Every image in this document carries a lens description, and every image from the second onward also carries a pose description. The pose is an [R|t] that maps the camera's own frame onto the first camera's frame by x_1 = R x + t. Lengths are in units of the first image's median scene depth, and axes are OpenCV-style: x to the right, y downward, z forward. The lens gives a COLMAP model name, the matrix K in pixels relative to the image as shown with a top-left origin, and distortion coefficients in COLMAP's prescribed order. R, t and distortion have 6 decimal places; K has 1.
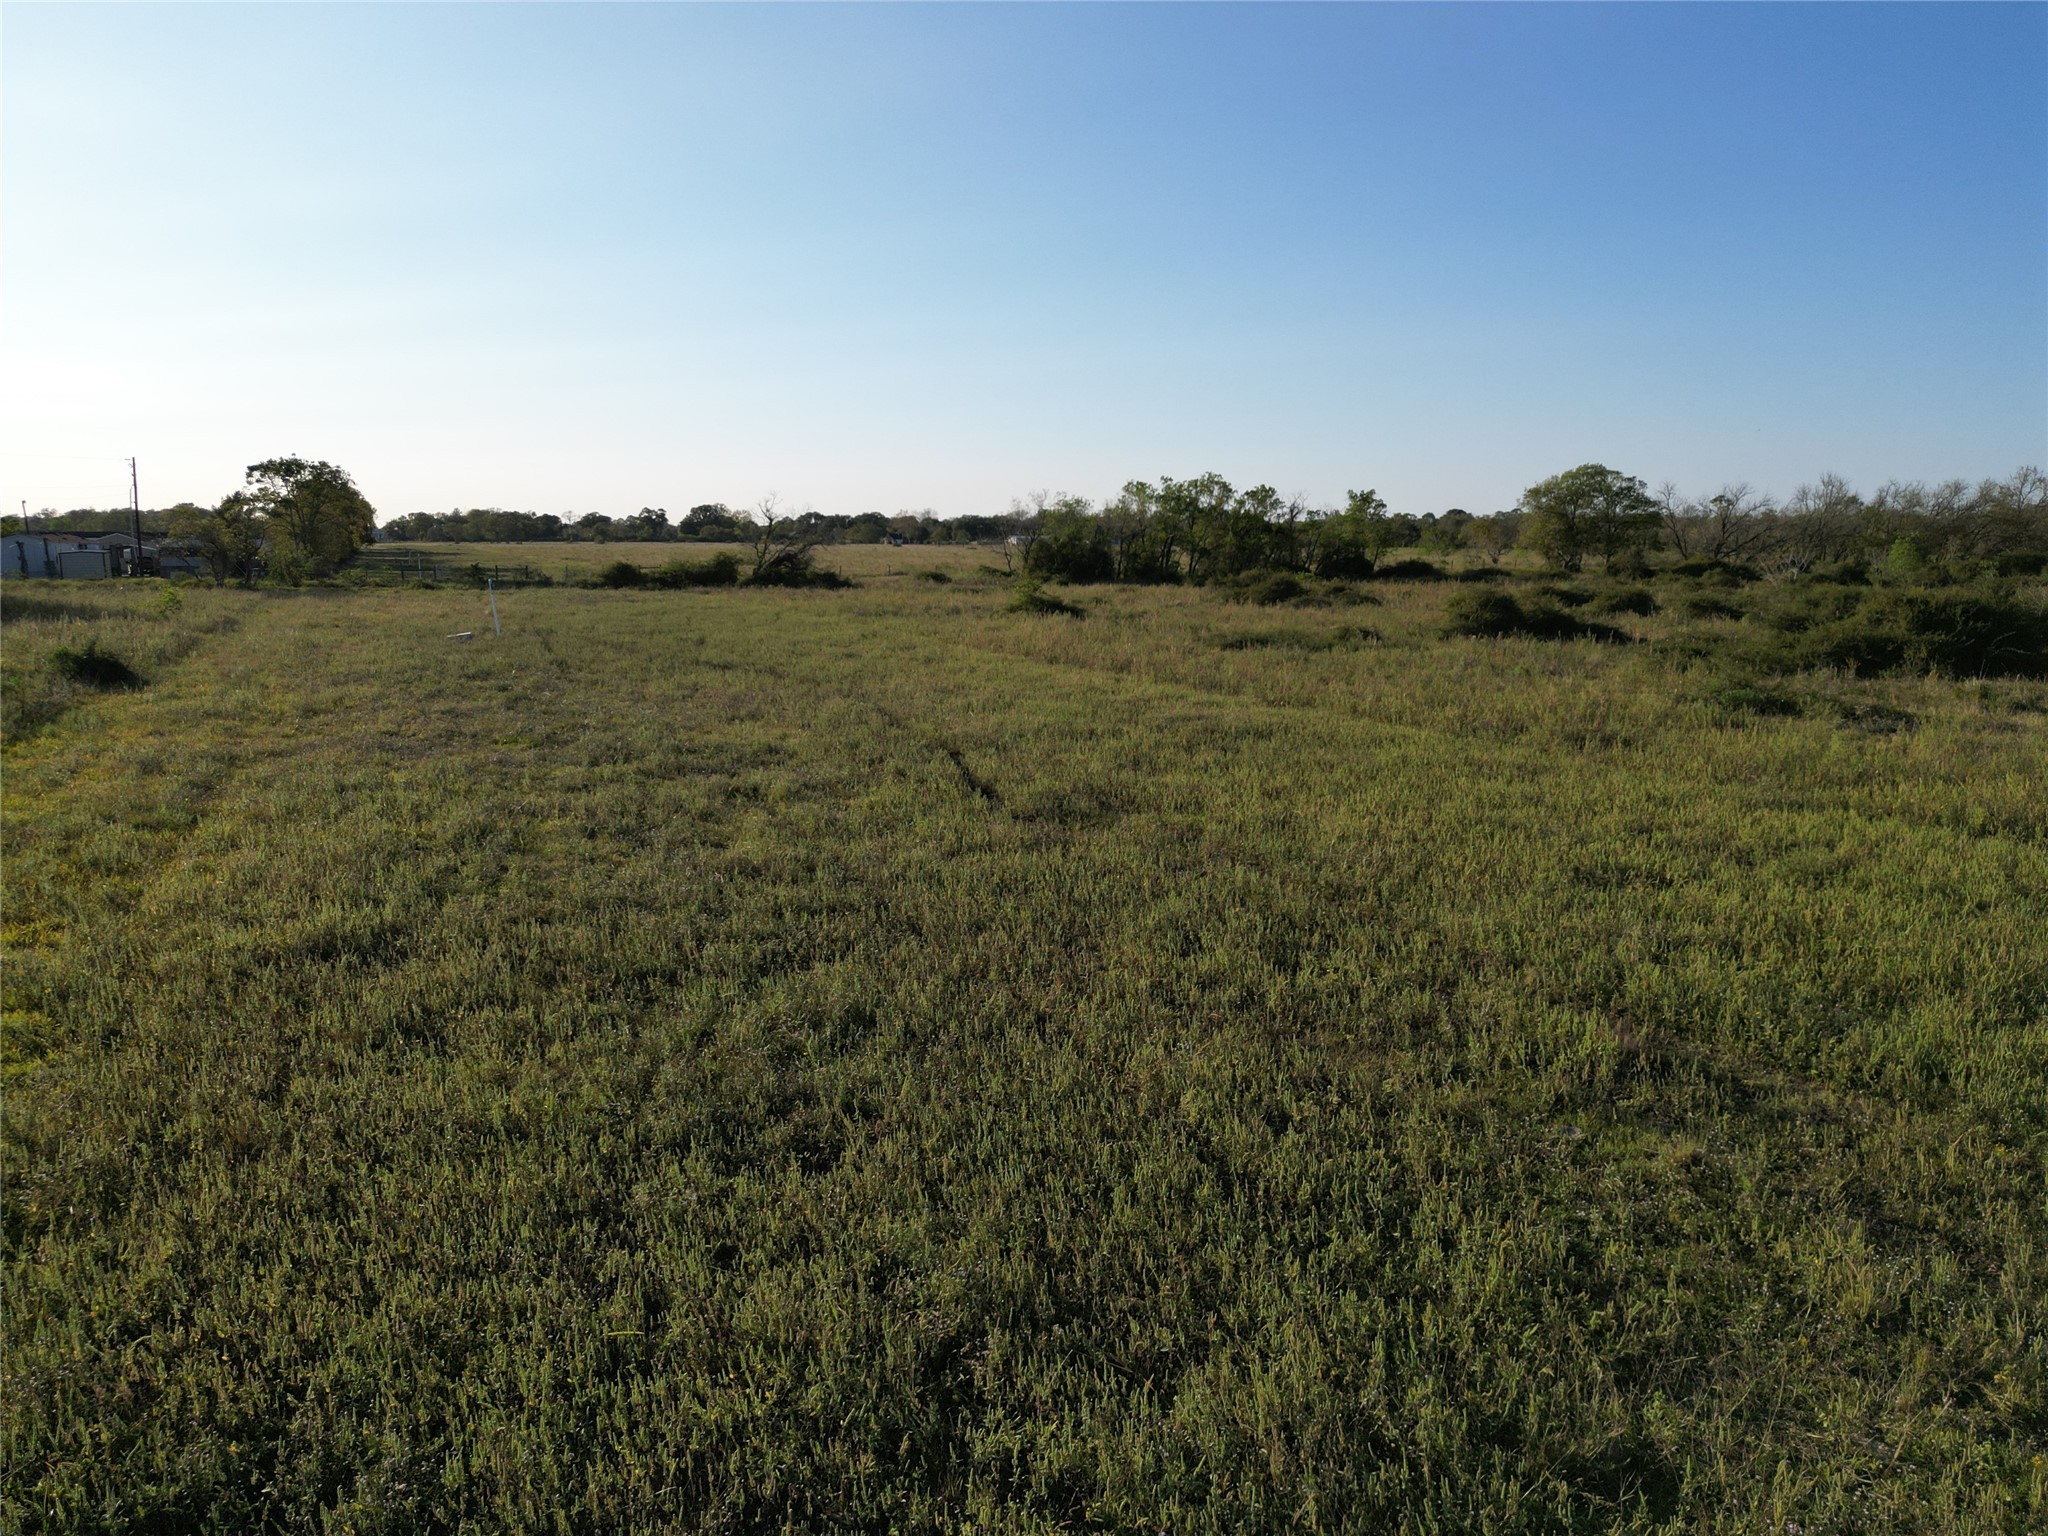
lens RADIAL K [[1412.6, 0, 1024.7], [0, 1412.6, 768.5], [0, 0, 1]] dist [0.013352, -0.021545]
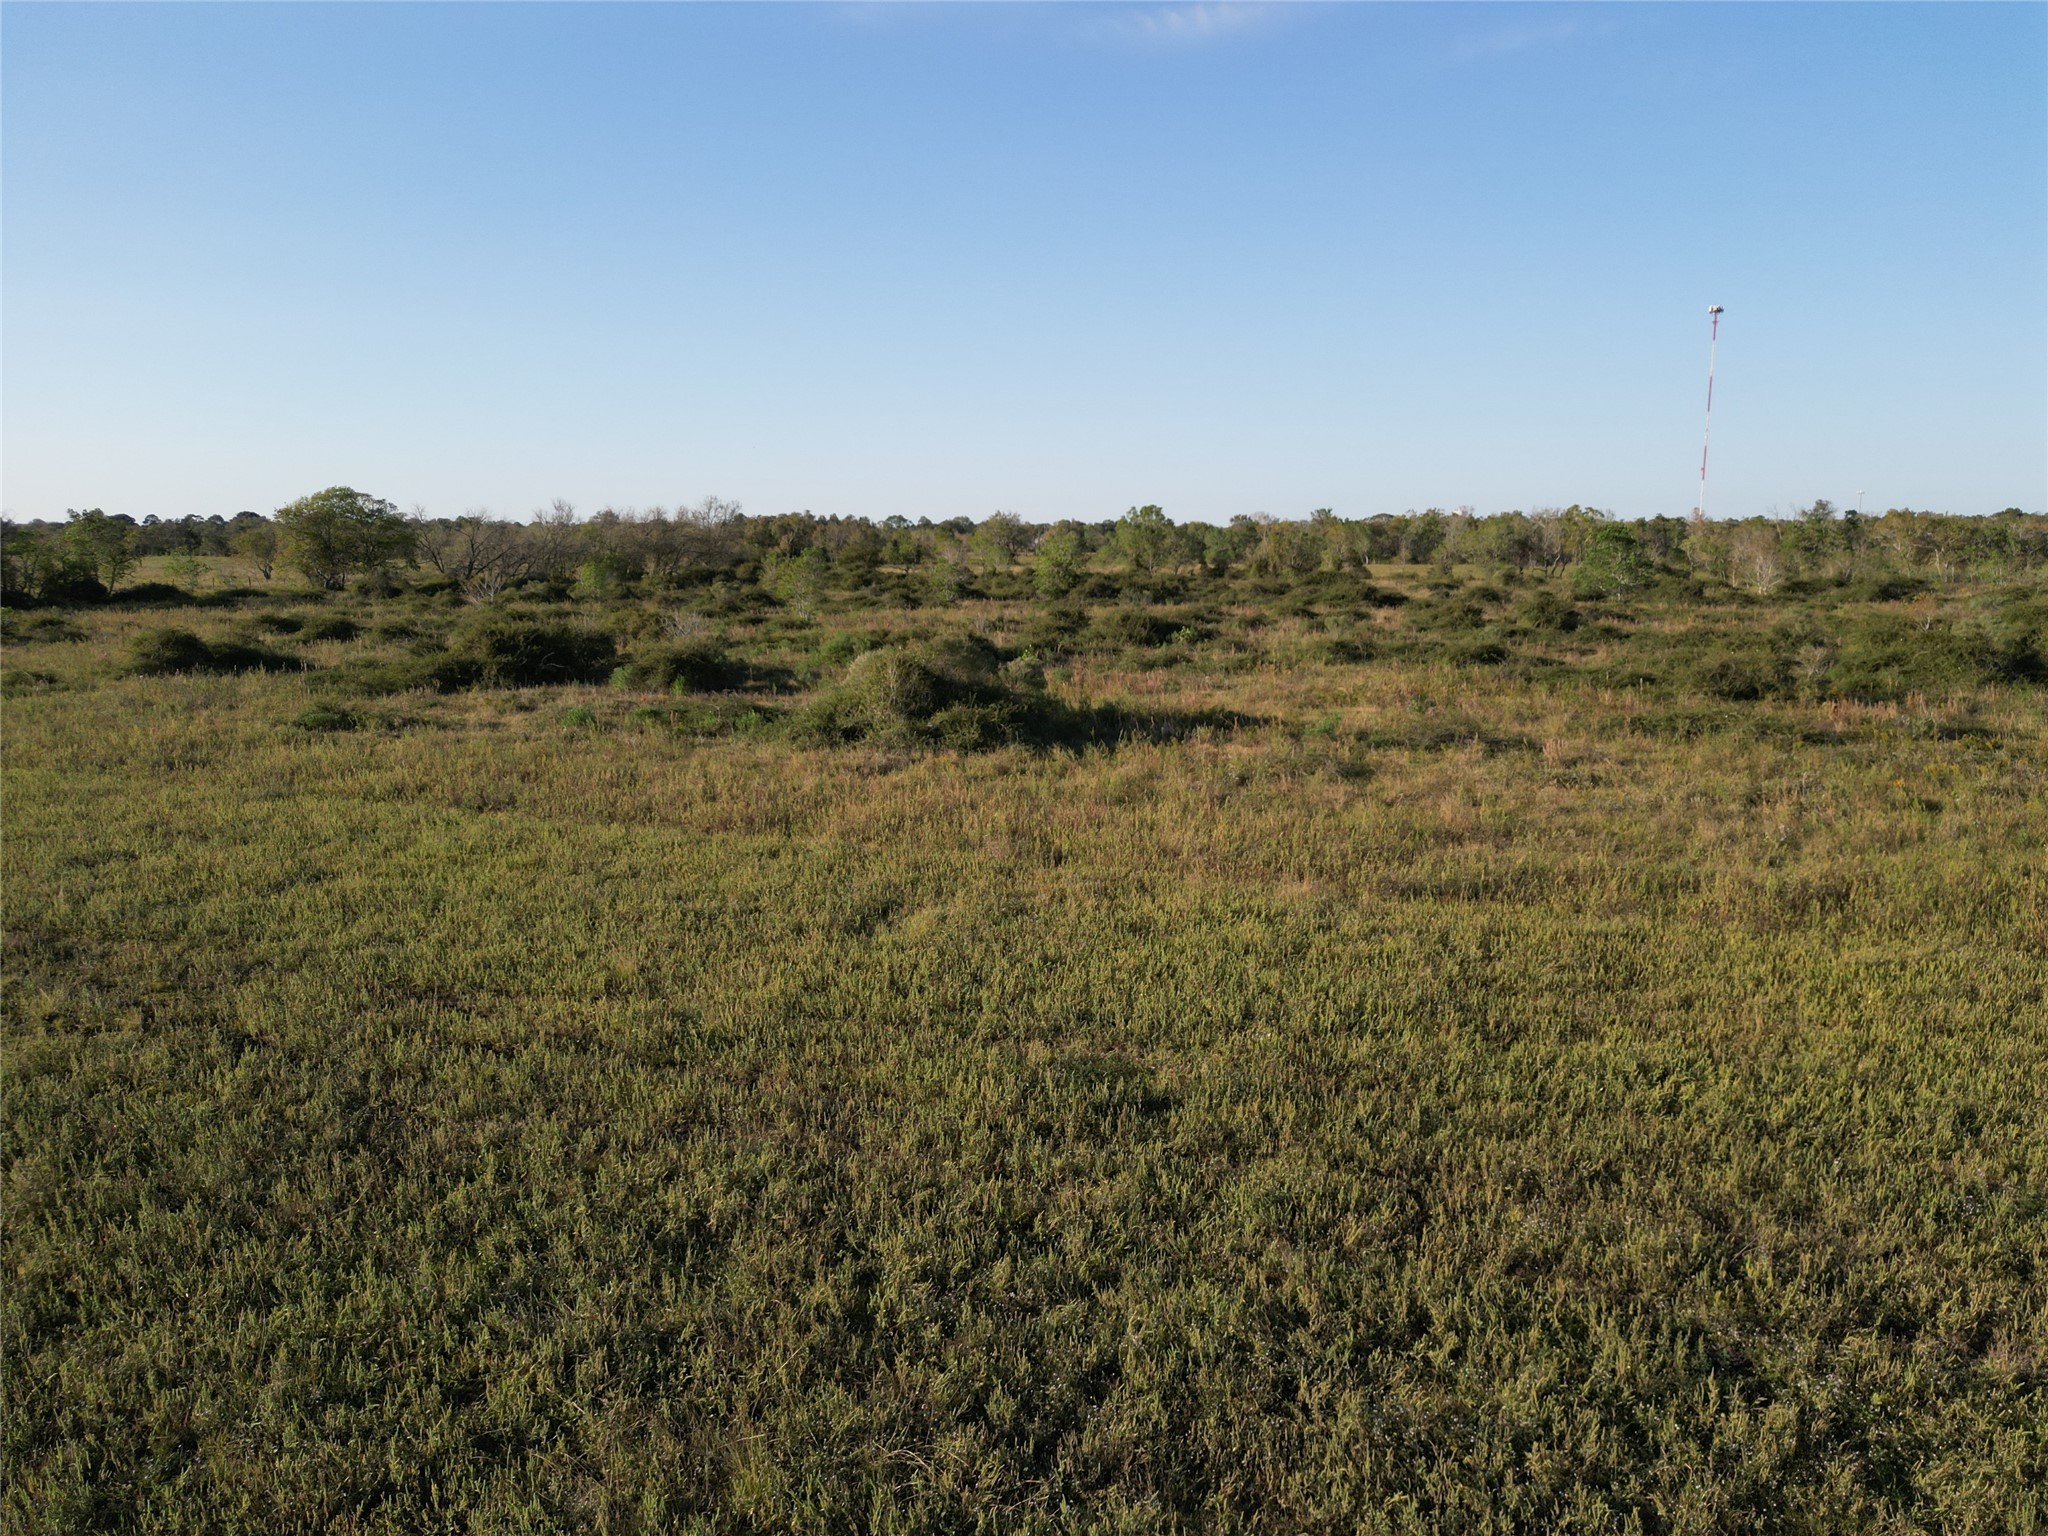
lens RADIAL K [[1412.6, 0, 1019.6], [0, 1412.6, 763.6], [0, 0, 1]] dist [0.013352, -0.021545]
pose [[0.712057, -0.108332, 0.693713, 0.015220], [0.111263, 0.992951, 0.040856, 0.004911], [-0.693249, 0.048093, 0.719091, -0.186123]]
